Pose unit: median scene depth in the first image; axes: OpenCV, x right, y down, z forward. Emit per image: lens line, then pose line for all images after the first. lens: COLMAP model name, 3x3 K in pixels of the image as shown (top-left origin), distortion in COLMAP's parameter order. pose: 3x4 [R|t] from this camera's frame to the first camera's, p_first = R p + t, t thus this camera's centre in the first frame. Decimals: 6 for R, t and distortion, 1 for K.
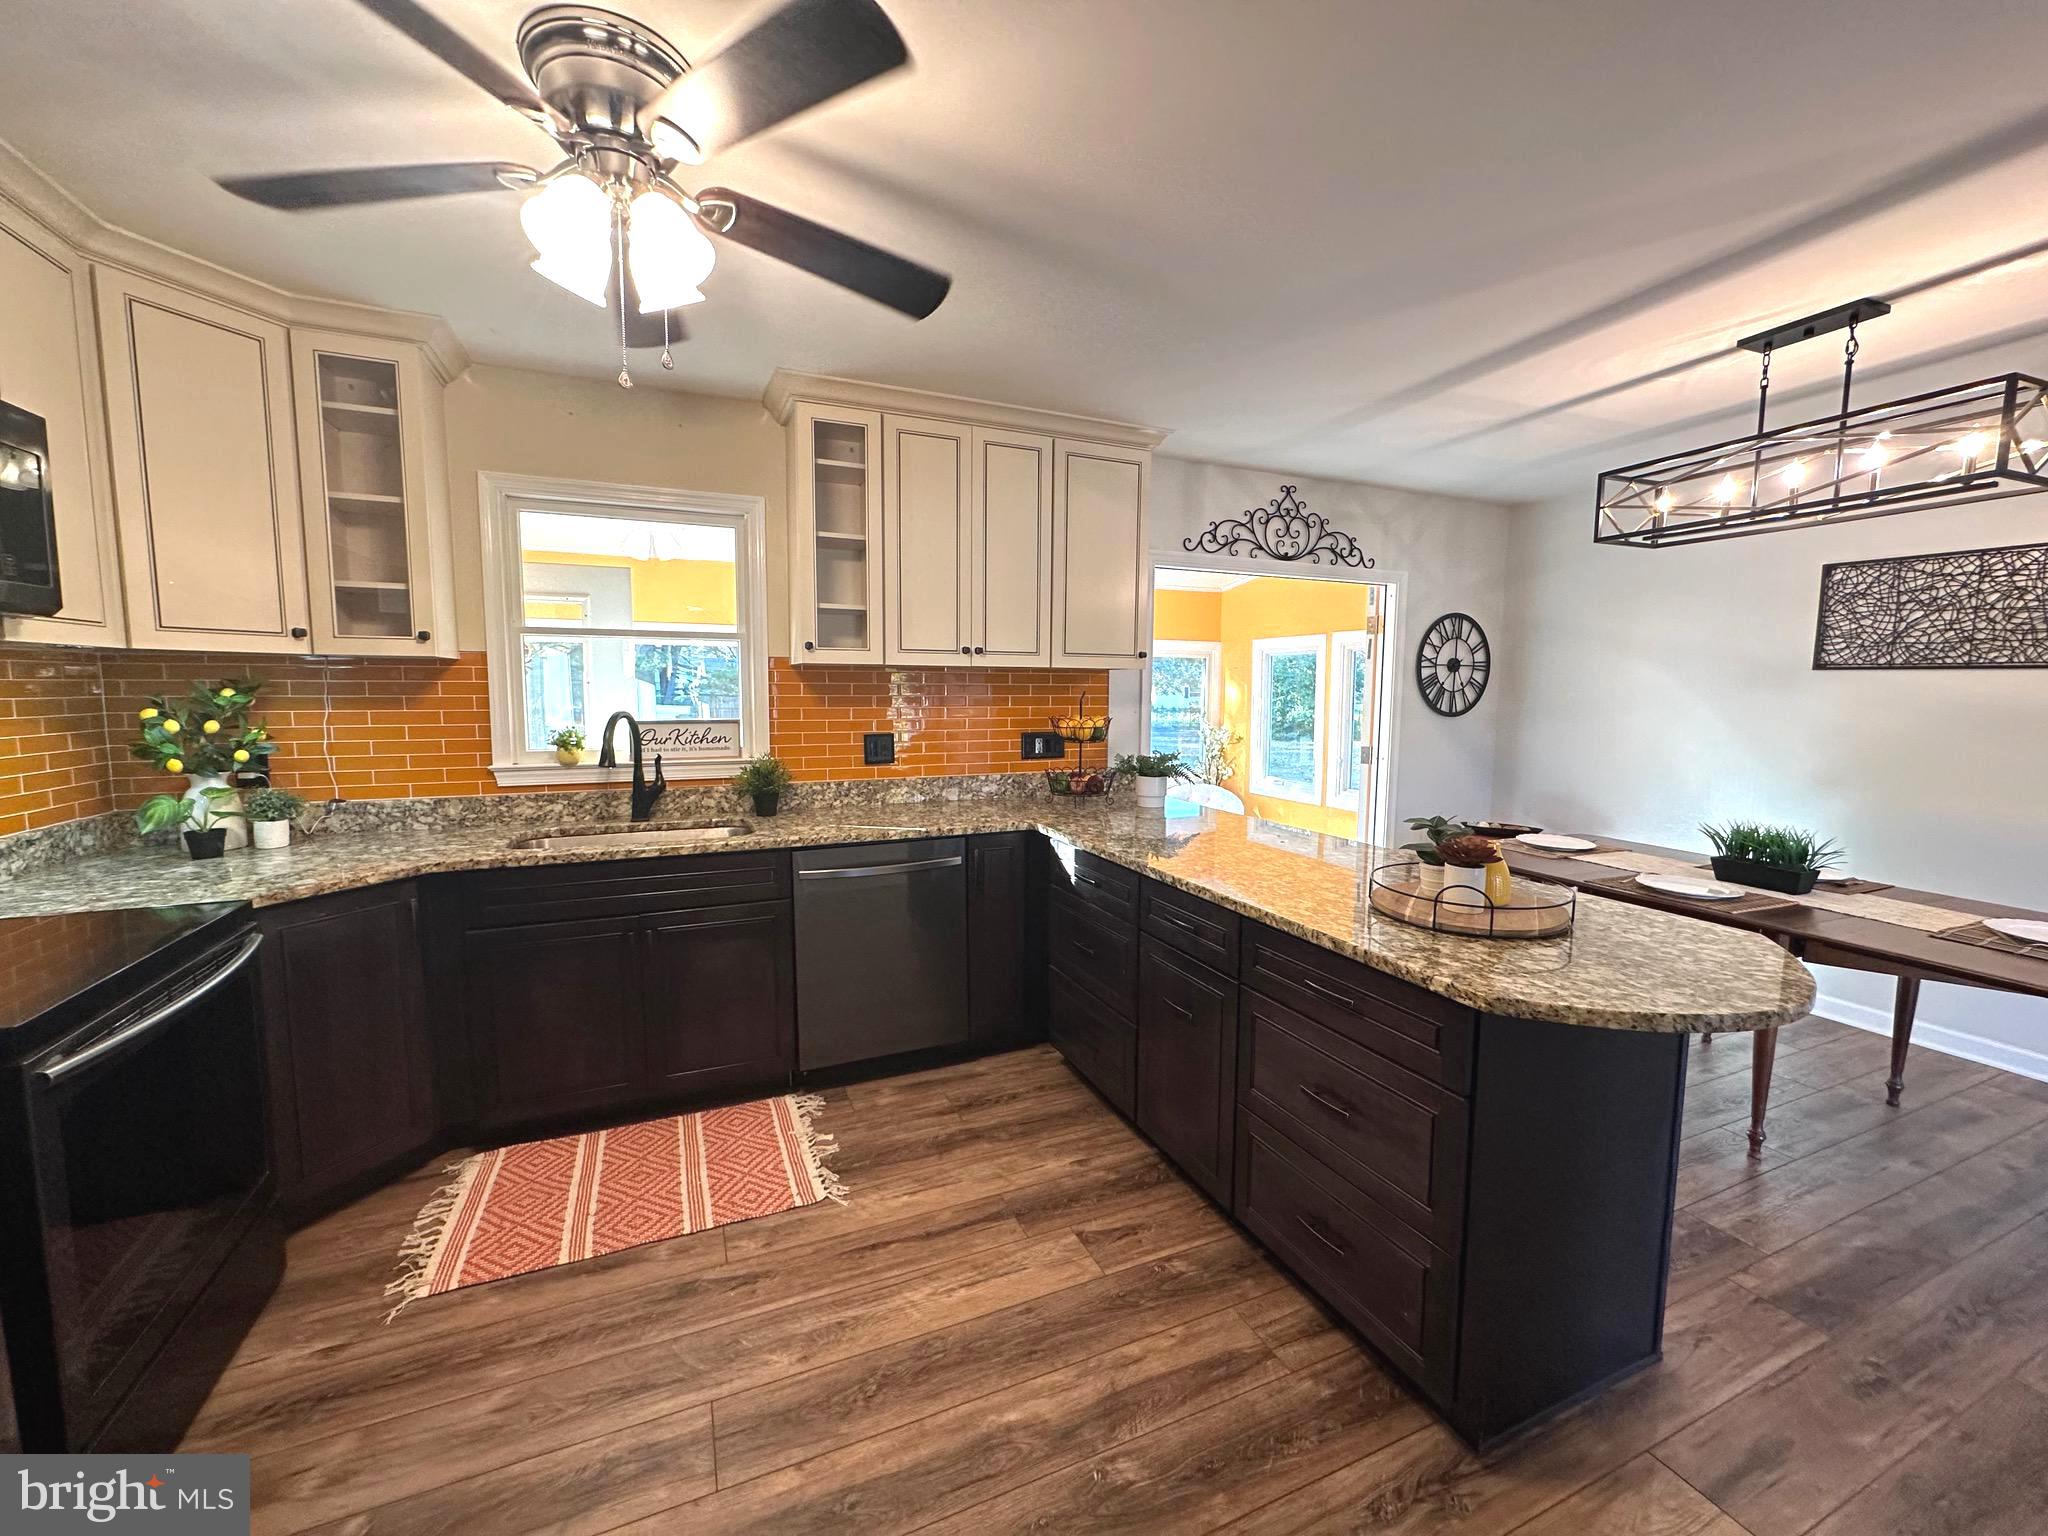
lens RADIAL K [[815.3, 0, 1027.0], [0, 815.3, 769.9], [0, 0, 1]] dist [-0.001762, 0.000324]
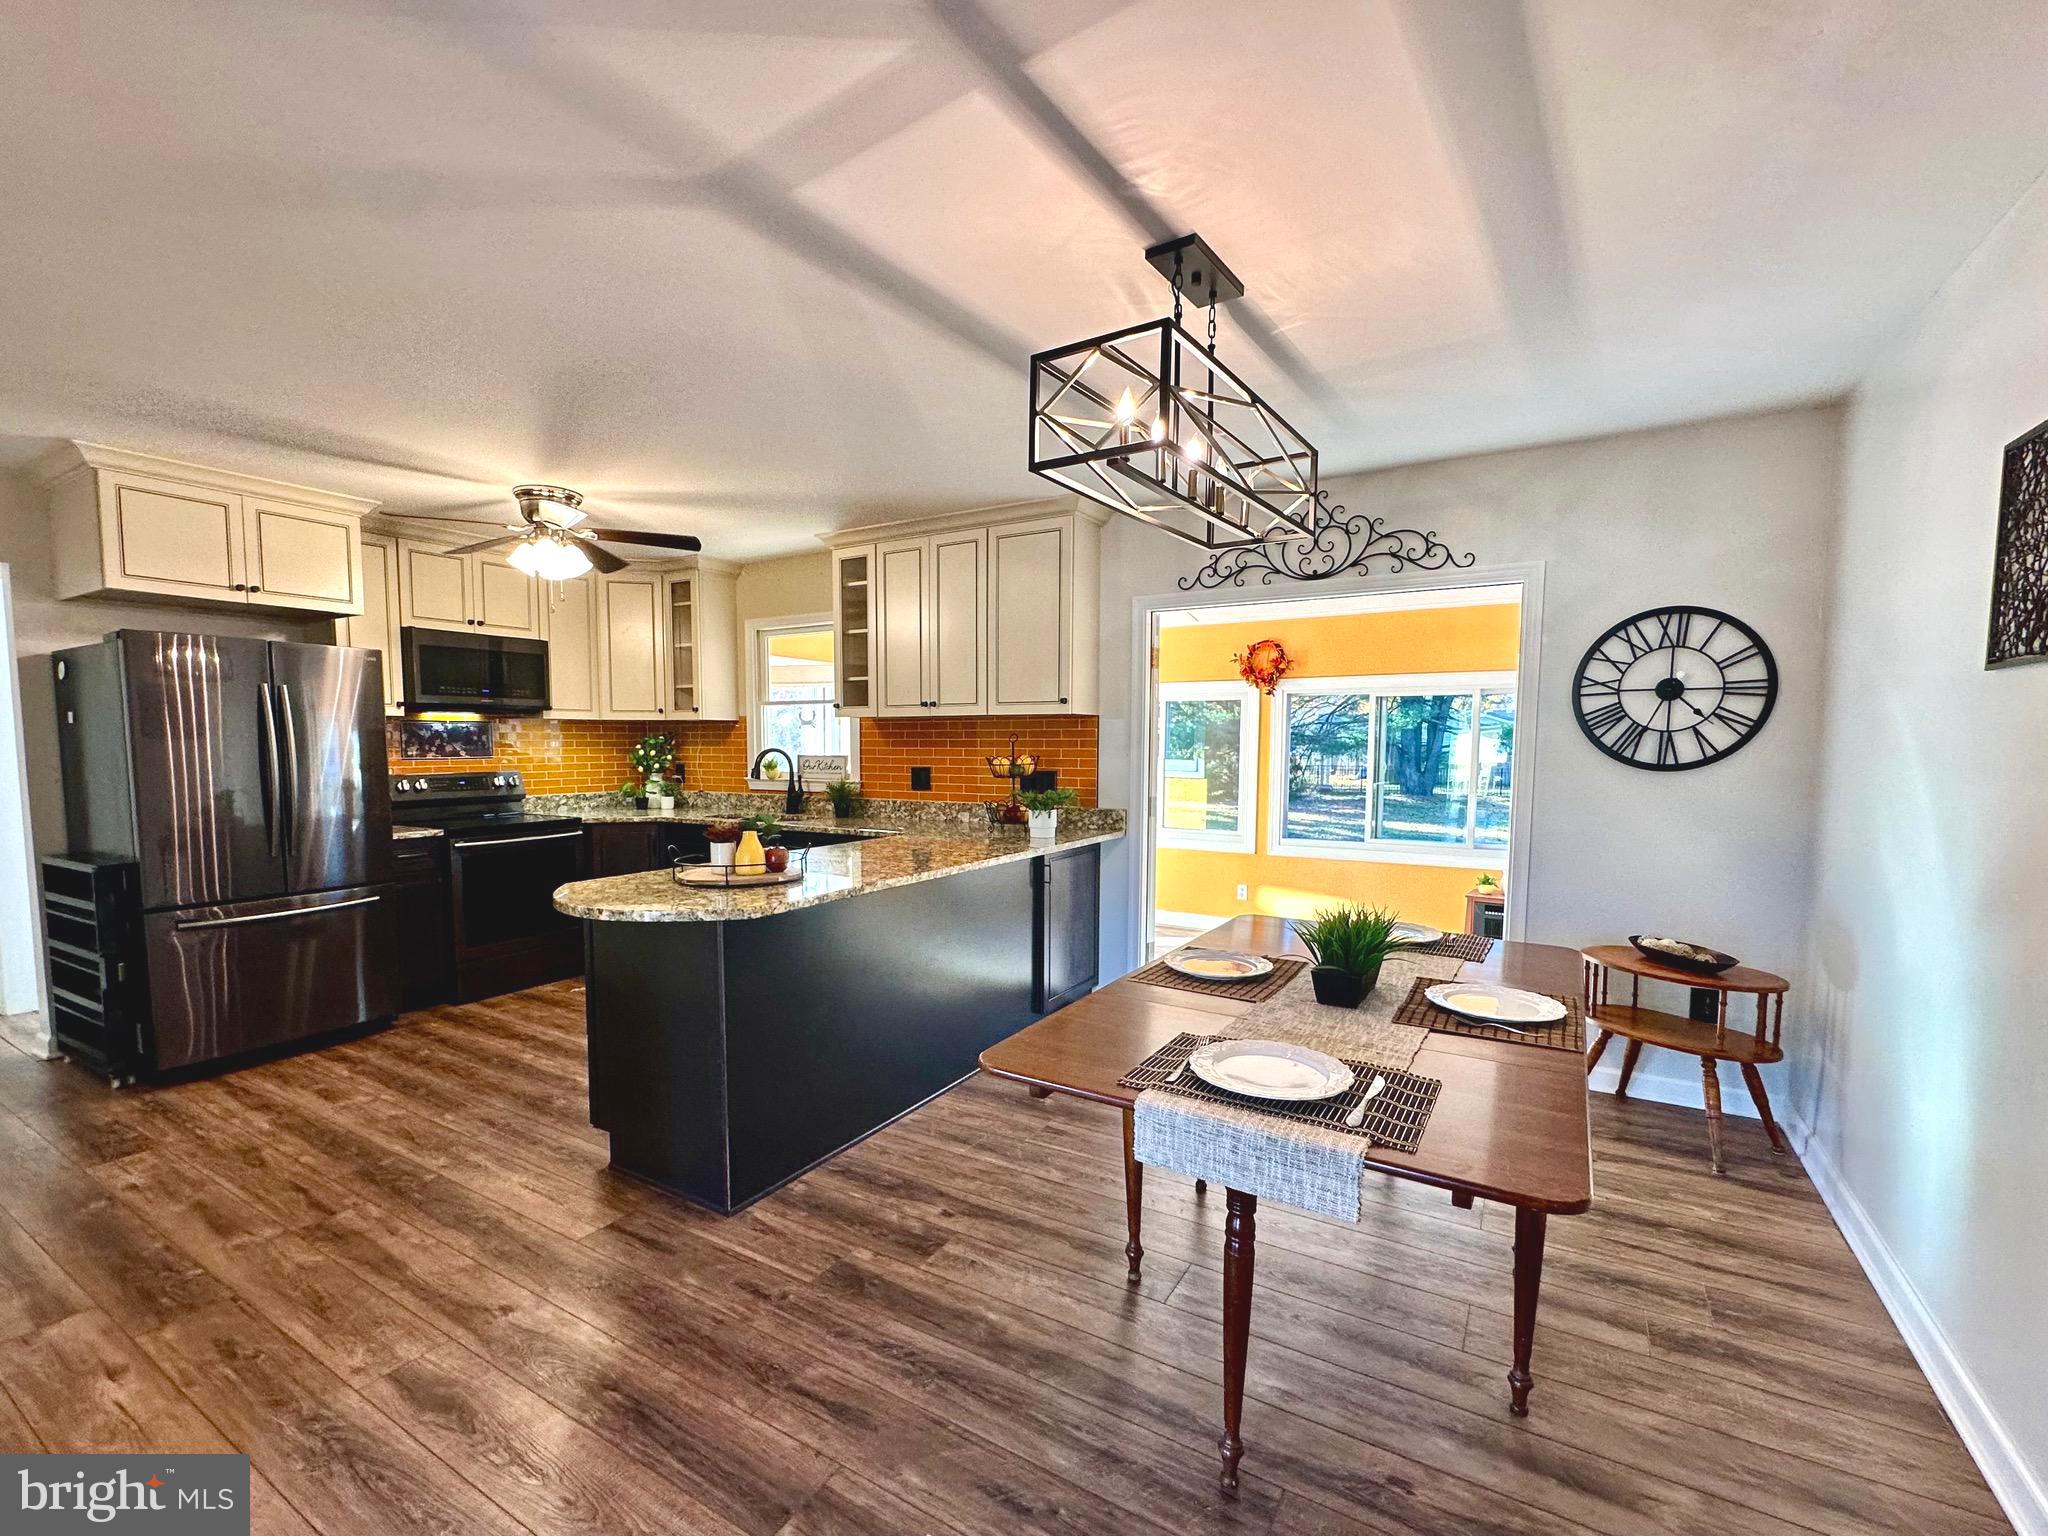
lens RADIAL K [[909.4, 0, 972.5], [0, 909.4, 814.9], [0, 0, 1]] dist [-0.002817, 0.001310]
pose [[0.557967, 0.062607, -0.827498, 0.950679], [-0.080386, 0.996538, 0.021193, -0.003742], [0.825961, 0.054694, 0.561068, 0.192132]]
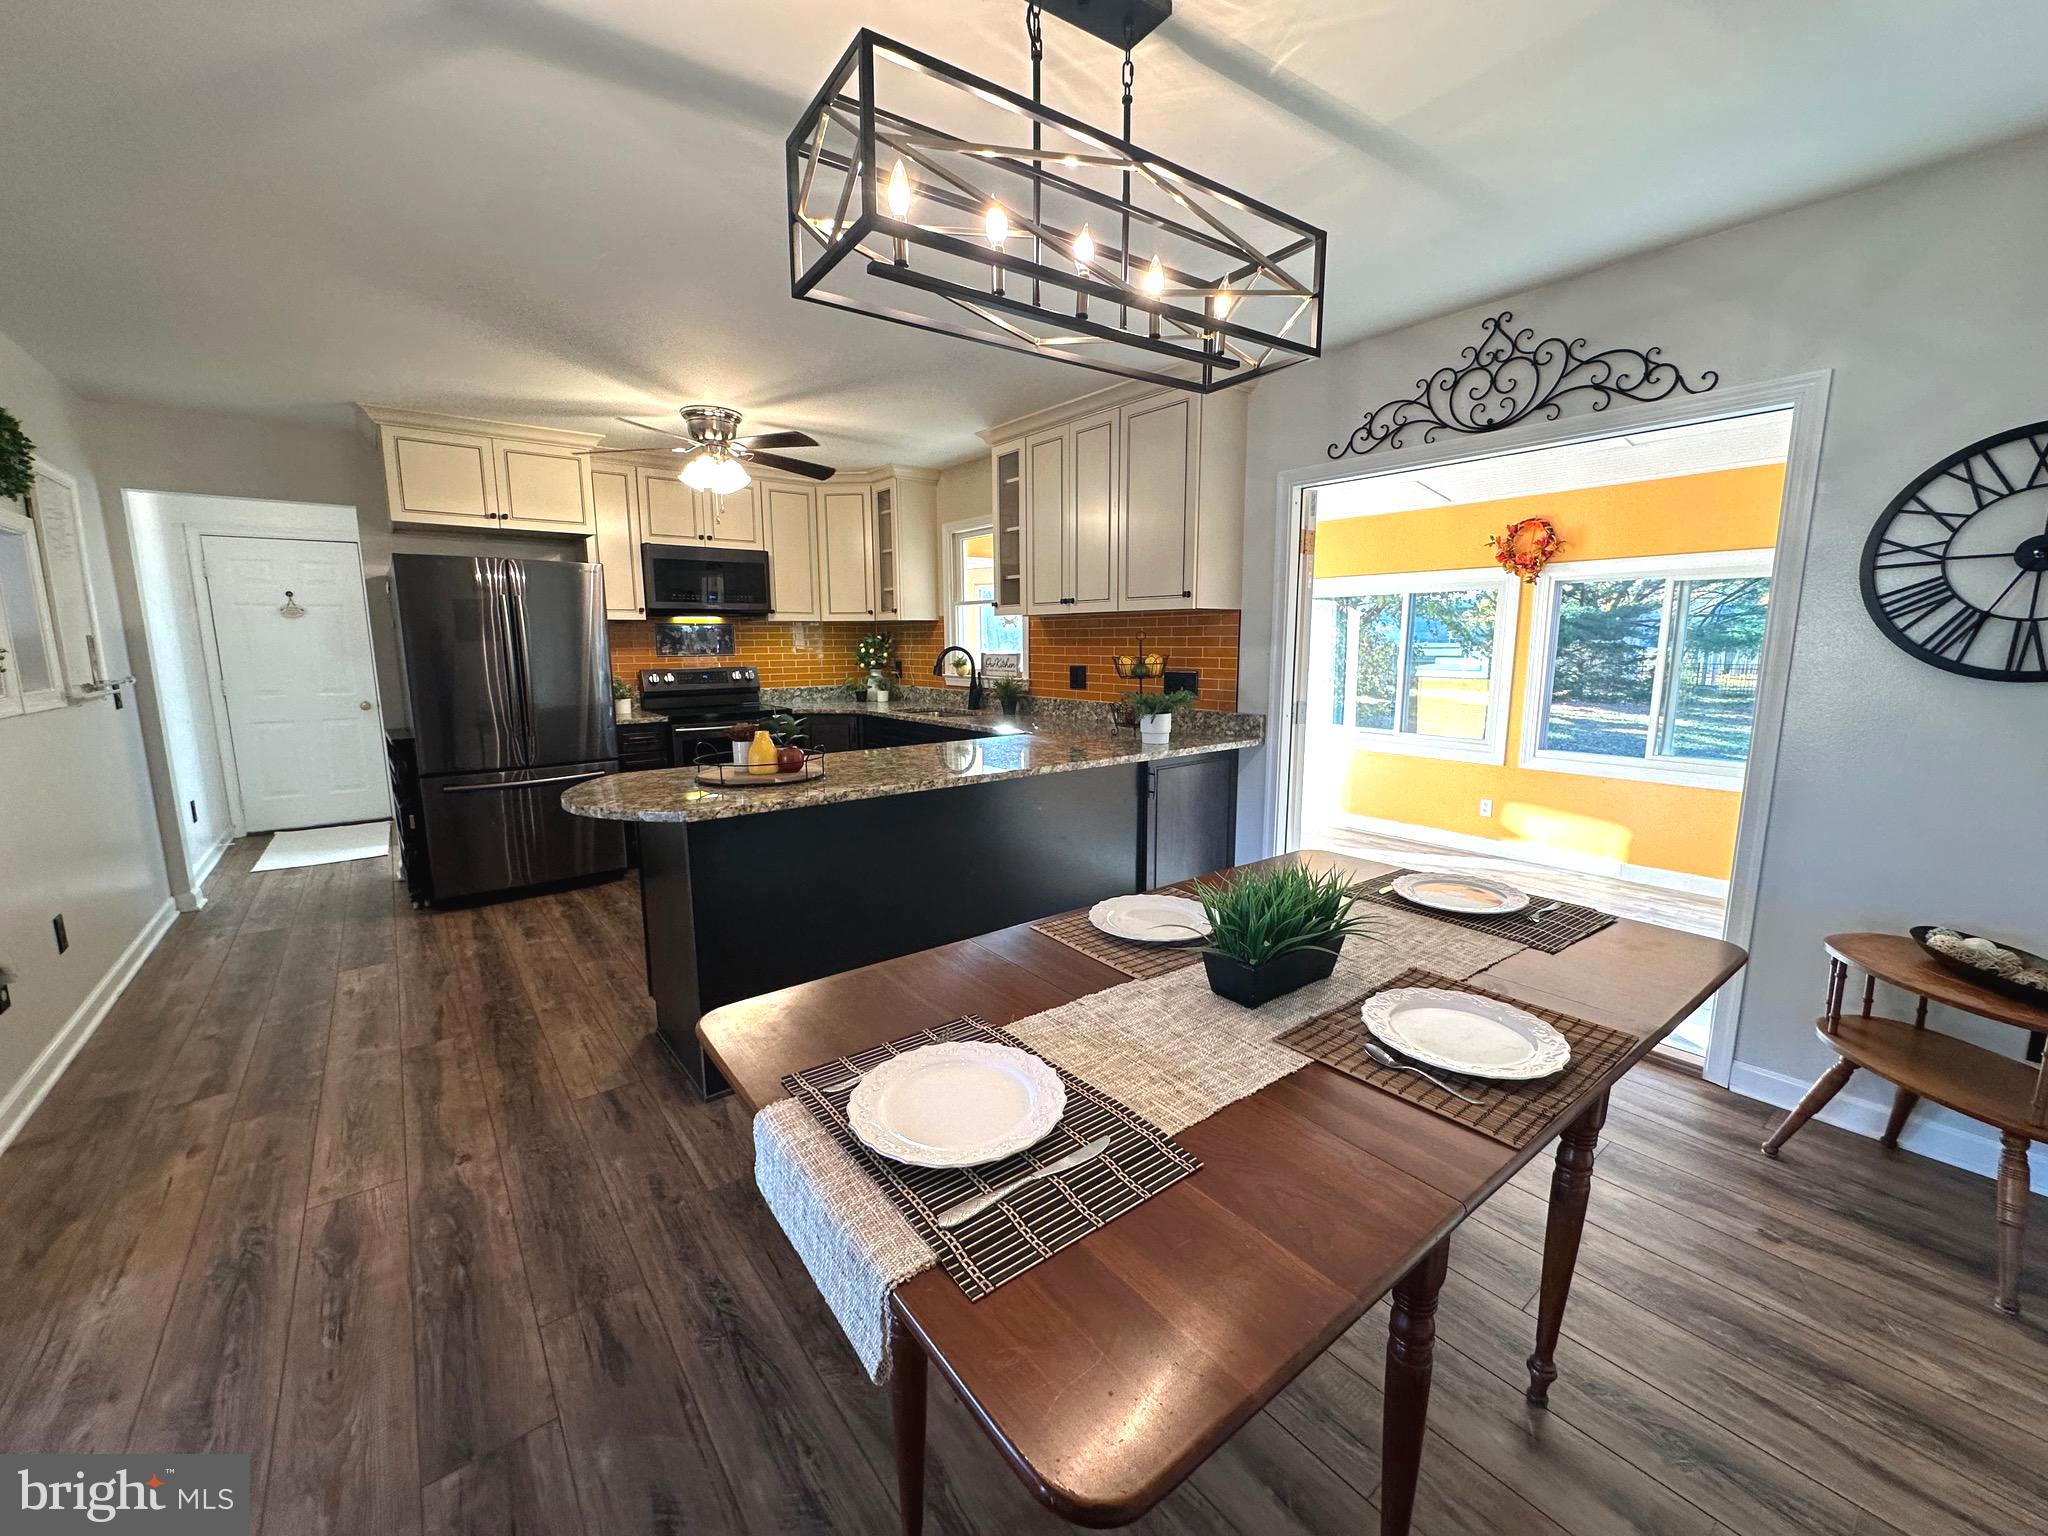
lens RADIAL K [[815.3, 0, 1022.8], [0, 815.3, 766.2], [0, 0, 1]] dist [-0.001762, 0.000324]
pose [[0.248068, 0.143413, -0.958068, 0.937421], [-0.090734, 0.988073, 0.124411, -0.033644], [0.964484, 0.056067, 0.258122, 0.486511]]
